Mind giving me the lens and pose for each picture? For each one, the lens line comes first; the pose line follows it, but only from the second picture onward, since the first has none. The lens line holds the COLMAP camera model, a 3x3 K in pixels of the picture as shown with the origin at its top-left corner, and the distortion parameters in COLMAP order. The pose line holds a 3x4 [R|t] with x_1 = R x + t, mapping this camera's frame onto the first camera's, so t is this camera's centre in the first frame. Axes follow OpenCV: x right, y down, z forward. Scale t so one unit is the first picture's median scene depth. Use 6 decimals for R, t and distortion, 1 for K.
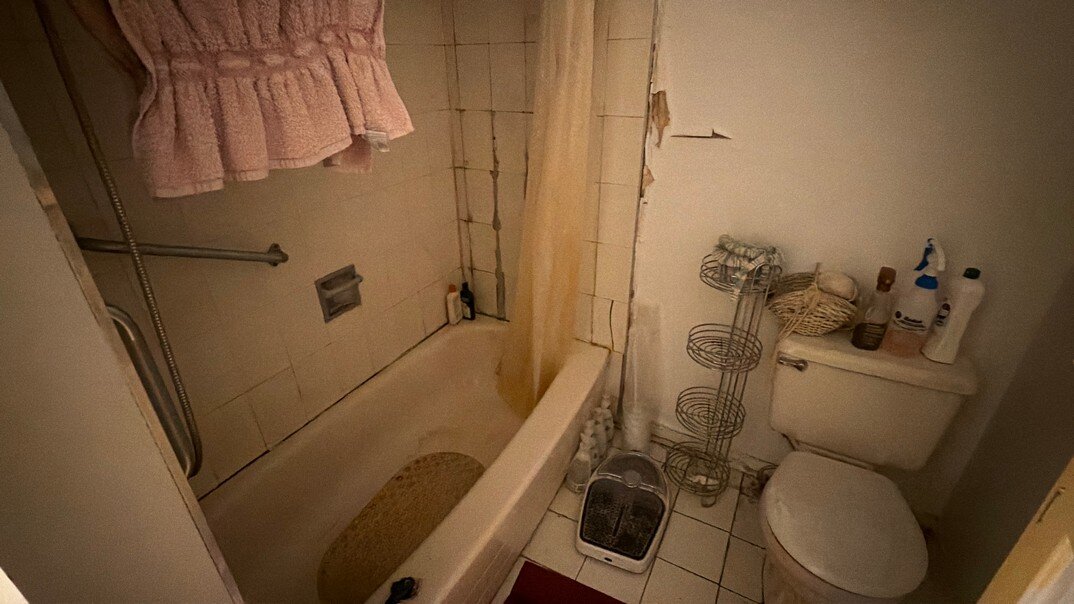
lens RADIAL K [[481.7, 0, 540.0], [0, 481.7, 300.3], [0, 0, 1]] dist [-0.001065, -0.000658]
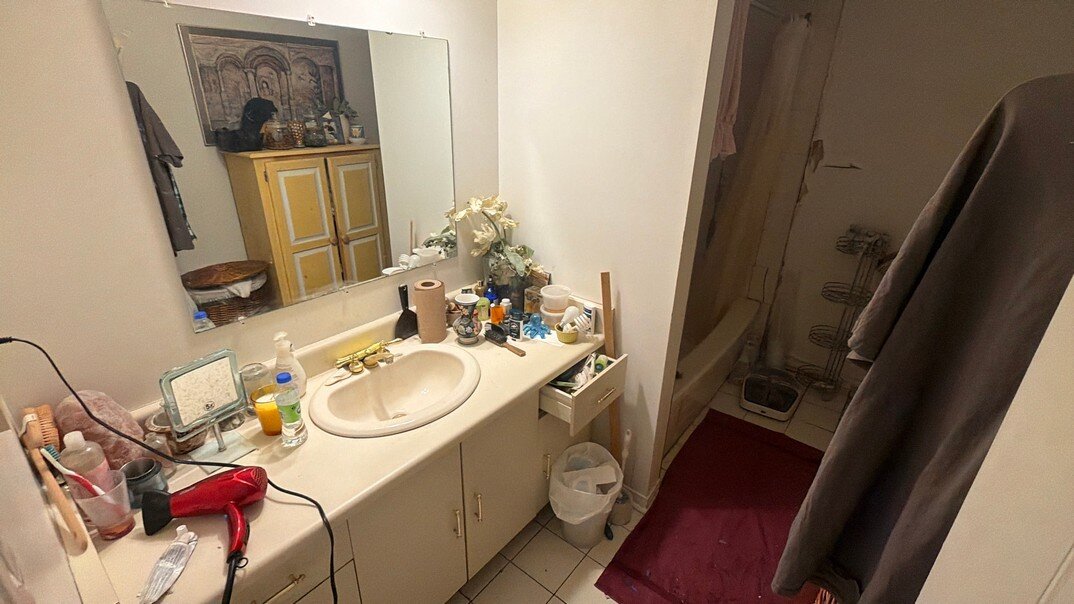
lens RADIAL K [[481.7, 0, 533.1], [0, 481.7, 304.4], [0, 0, 1]] dist [-0.001065, -0.000658]
pose [[0.983056, 0.098324, -0.154706, -0.396038], [-0.108189, 0.992514, -0.056674, 0.328892], [0.147975, 0.072451, 0.986334, -0.744735]]
